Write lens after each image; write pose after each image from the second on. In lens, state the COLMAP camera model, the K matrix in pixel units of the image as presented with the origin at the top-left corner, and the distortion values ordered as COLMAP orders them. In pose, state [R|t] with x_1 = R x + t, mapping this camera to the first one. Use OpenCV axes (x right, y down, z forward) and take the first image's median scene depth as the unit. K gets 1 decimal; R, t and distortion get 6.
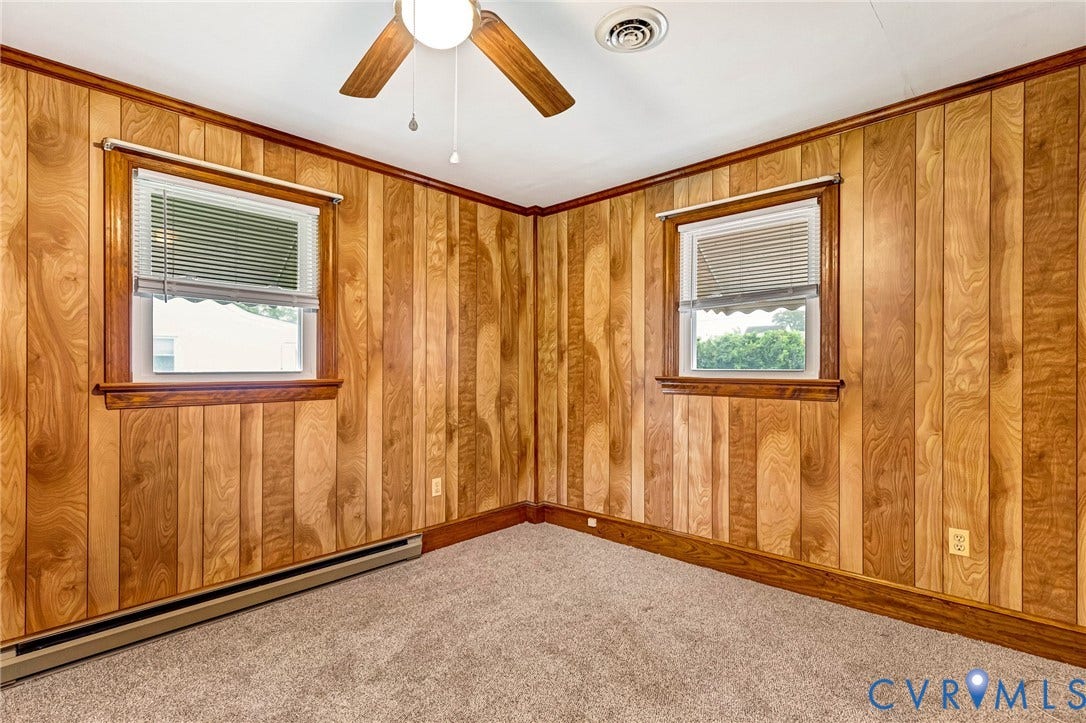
lens RADIAL K [[515.2, 0, 534.3], [0, 515.2, 366.3], [0, 0, 1]] dist [0.010777, -0.002905]
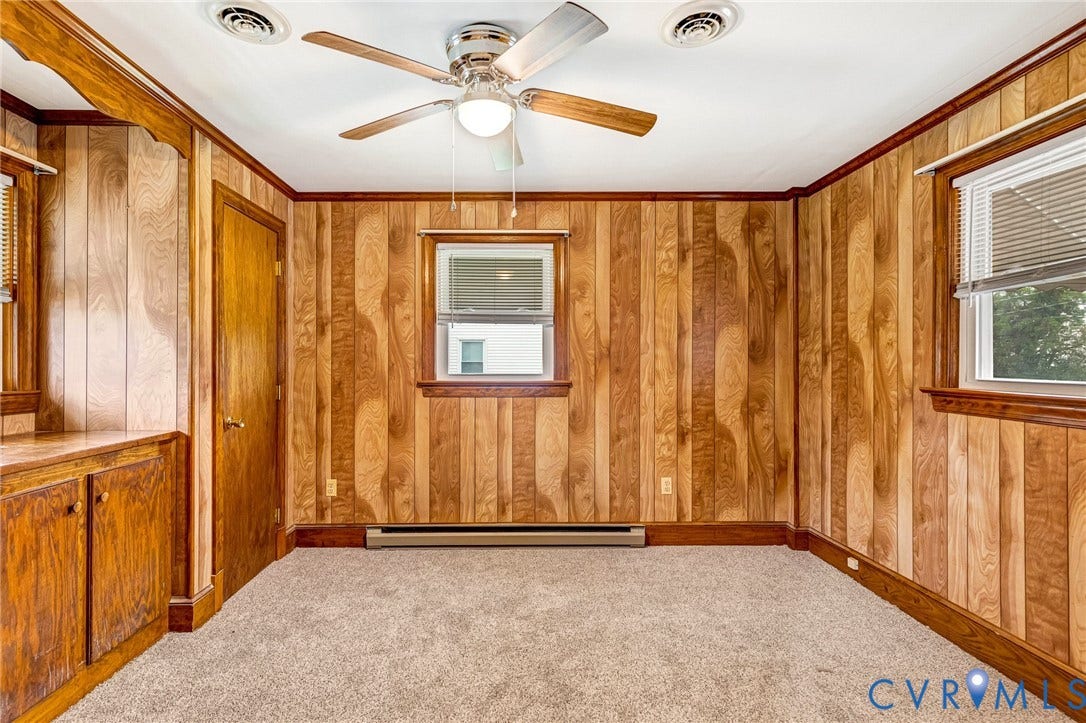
lens RADIAL K [[515.2, 0, 516.3], [0, 515.2, 361.8], [0, 0, 1]] dist [0.010777, -0.002905]
pose [[0.701220, -0.000827, -0.712944, 0.396641], [0.000621, 1.000000, -0.000549, -0.018960], [0.712945, -0.000058, 0.701220, 0.060765]]
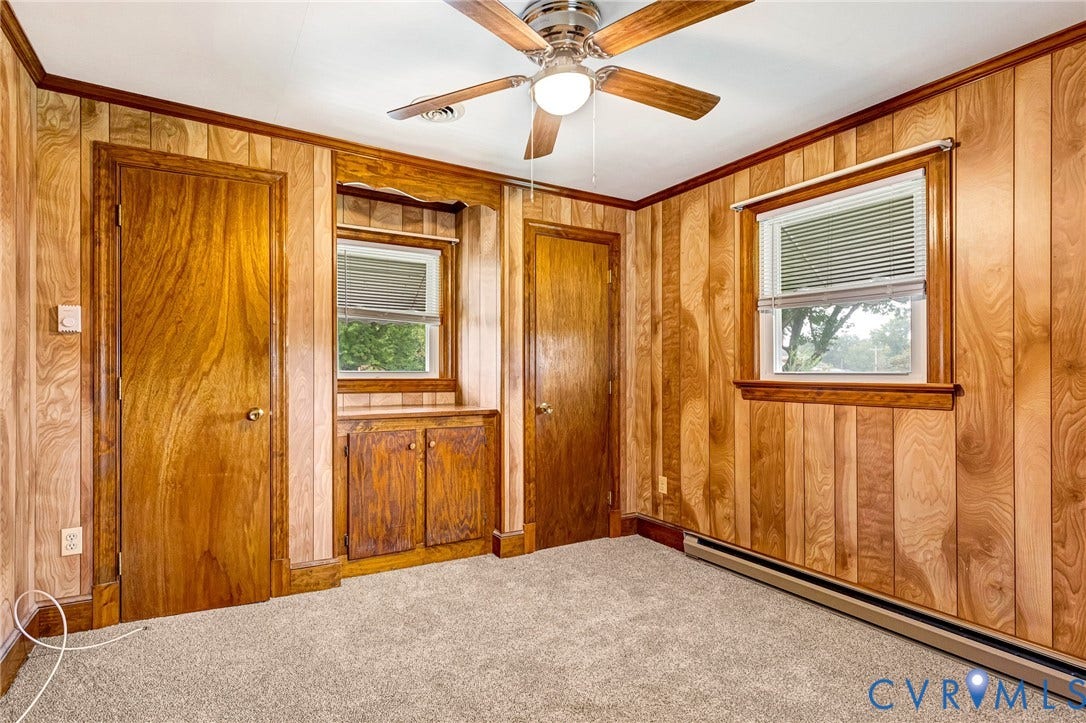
lens RADIAL K [[525.0, 0, 497.9], [0, 525.0, 369.1], [0, 0, 1]] dist [0.010851, -0.001266]
pose [[-0.287630, -0.002129, -0.957739, 0.532998], [0.000343, 0.999997, -0.002326, 0.005013], [0.957742, -0.000997, -0.287628, 0.589640]]
